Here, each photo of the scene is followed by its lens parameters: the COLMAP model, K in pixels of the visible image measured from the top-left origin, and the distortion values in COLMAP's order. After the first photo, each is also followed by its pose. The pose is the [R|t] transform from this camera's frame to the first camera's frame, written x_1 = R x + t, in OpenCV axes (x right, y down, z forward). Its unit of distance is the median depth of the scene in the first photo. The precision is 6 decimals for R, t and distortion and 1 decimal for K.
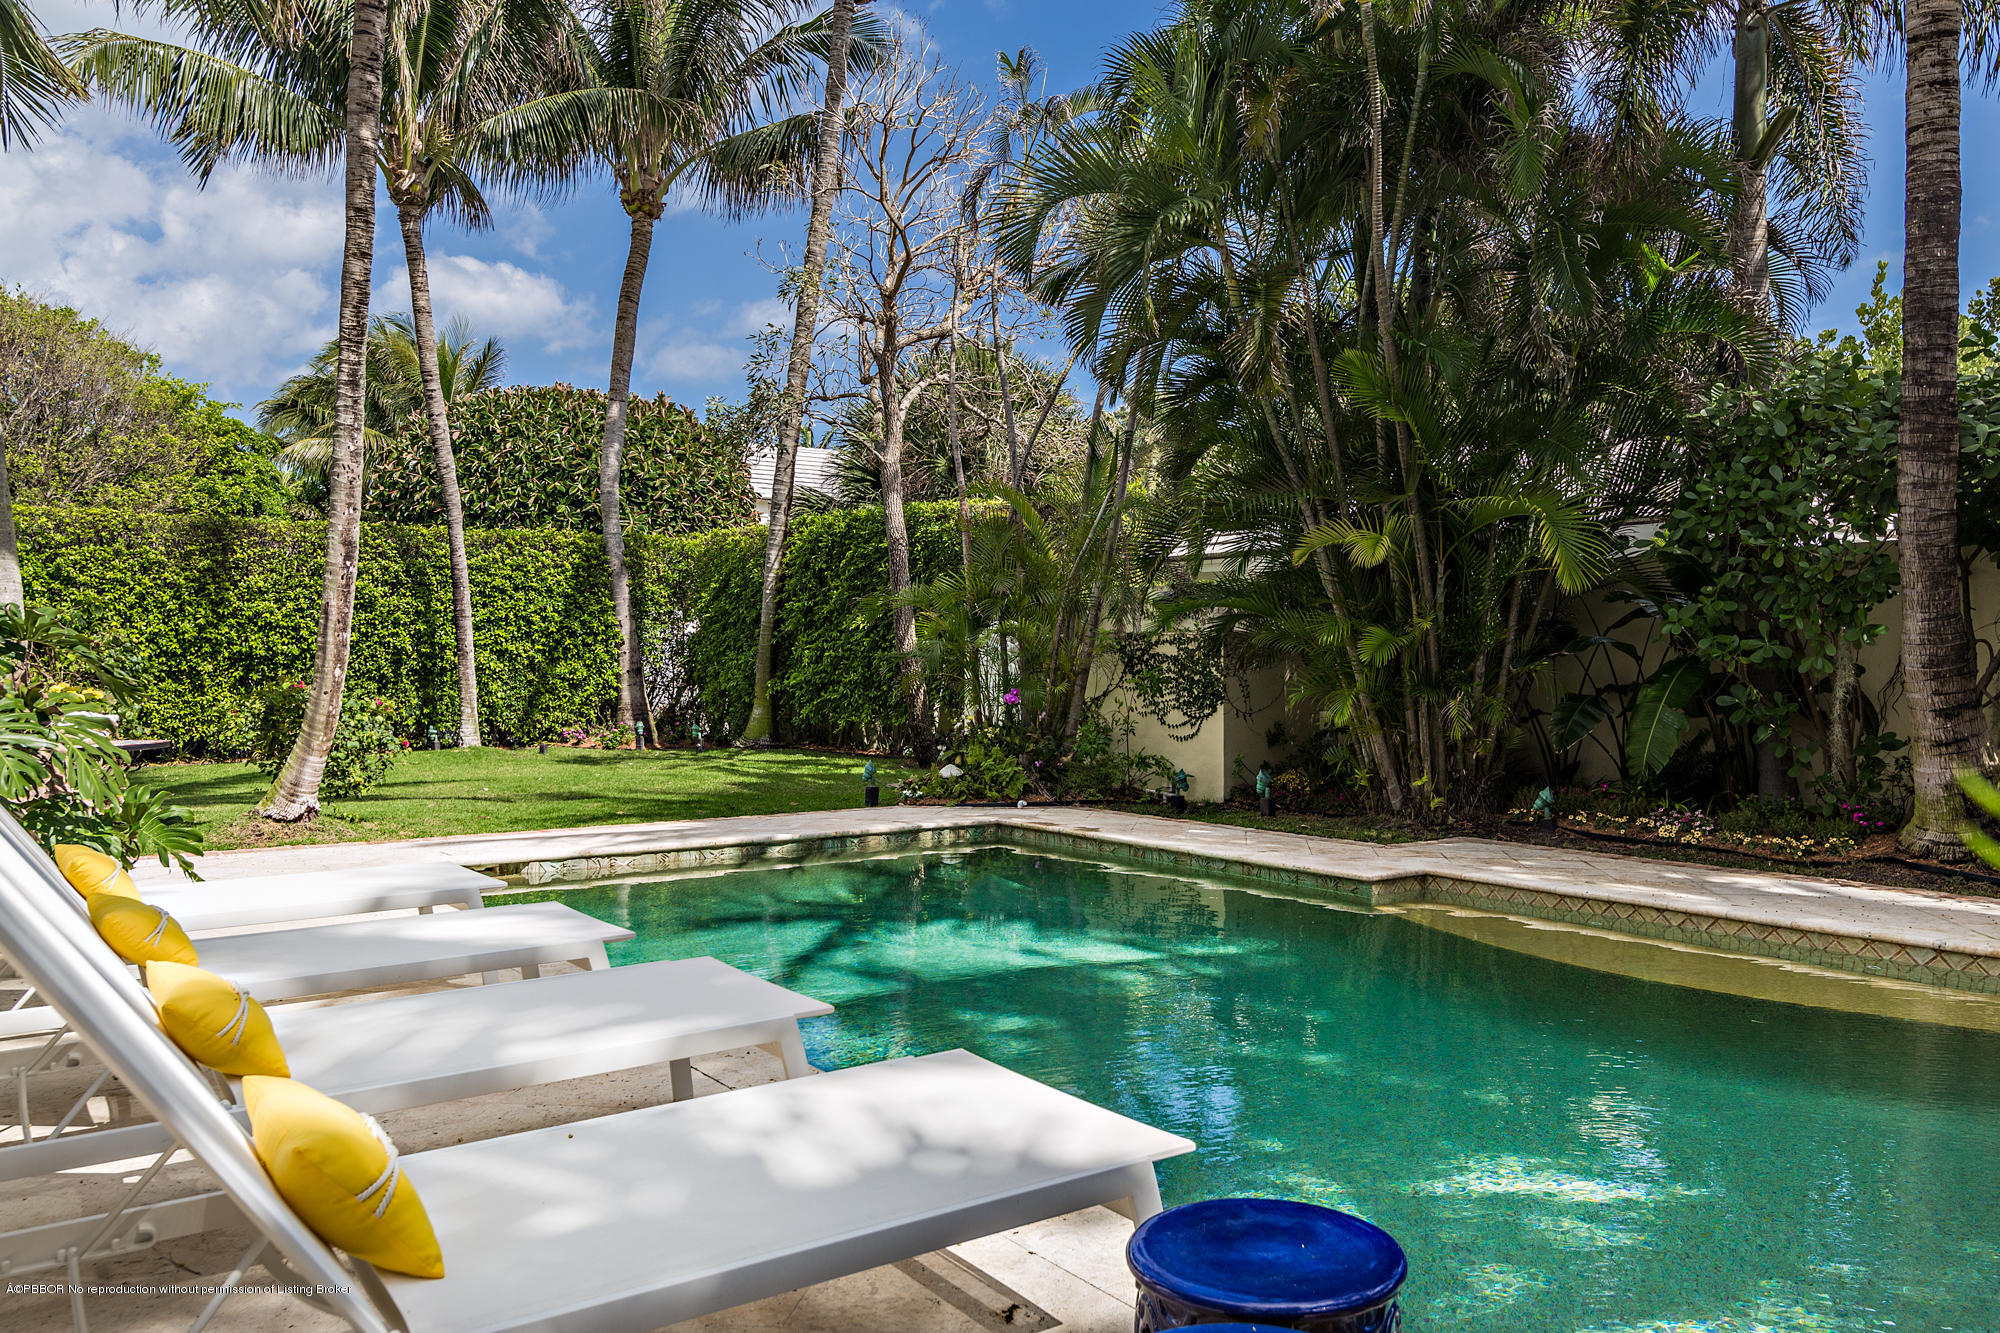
lens RADIAL K [[1492.2, 0, 995.8], [0, 1492.2, 657.5], [0, 0, 1]] dist [0.000242, -0.000158]
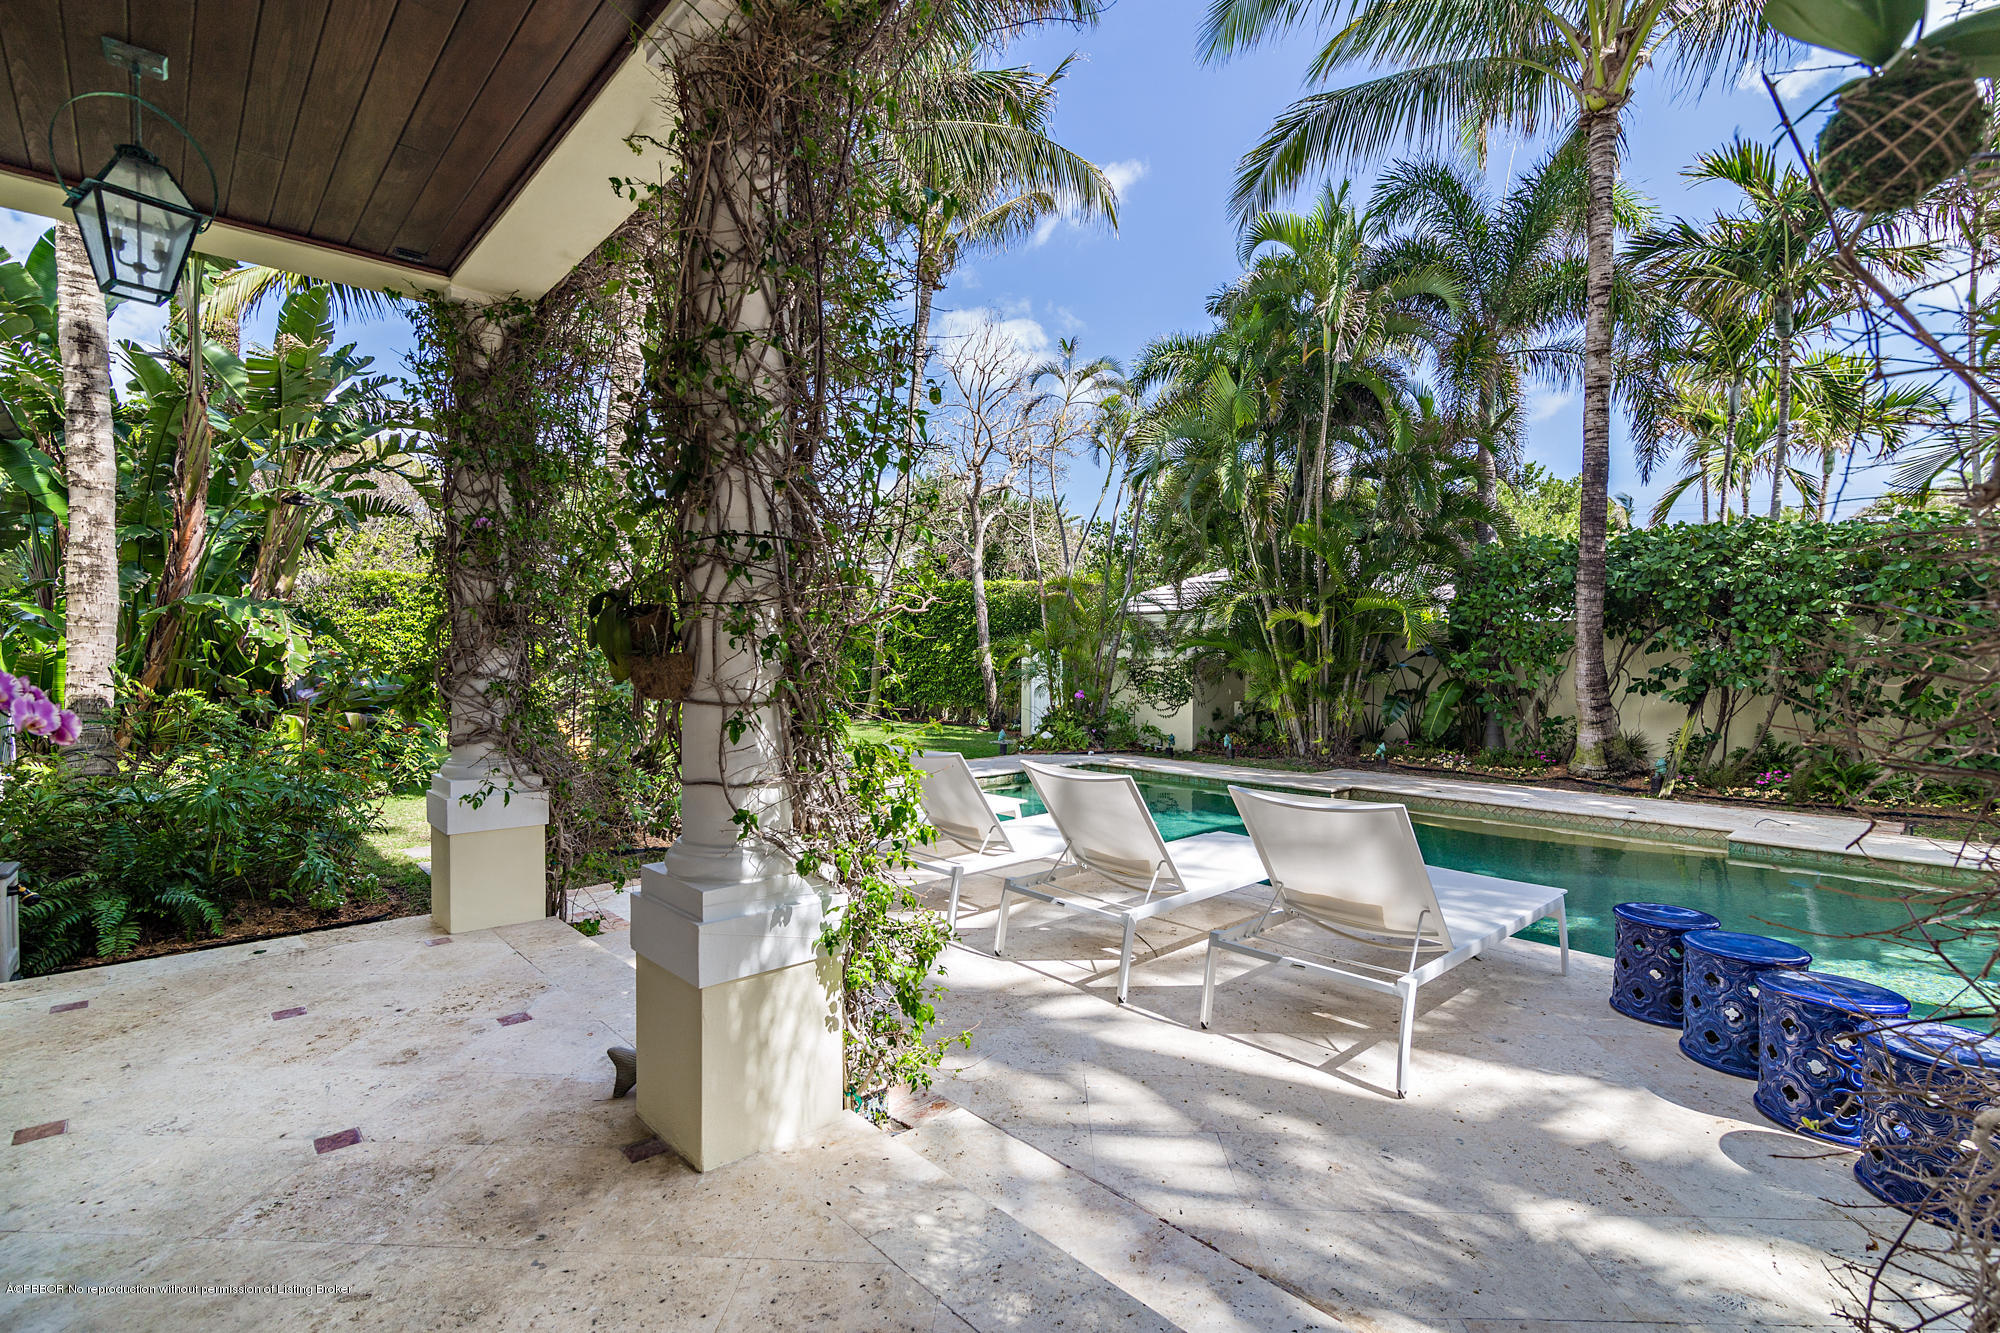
lens RADIAL K [[932.9, 0, 1000.0], [0, 932.9, 666.5], [0, 0, 1]] dist [0.000017, -0.000292]
pose [[0.993176, 0.002545, 0.116598, -0.174202], [-0.003899, 0.999928, 0.011389, -0.016482], [-0.116560, -0.011766, 0.993114, -0.102254]]
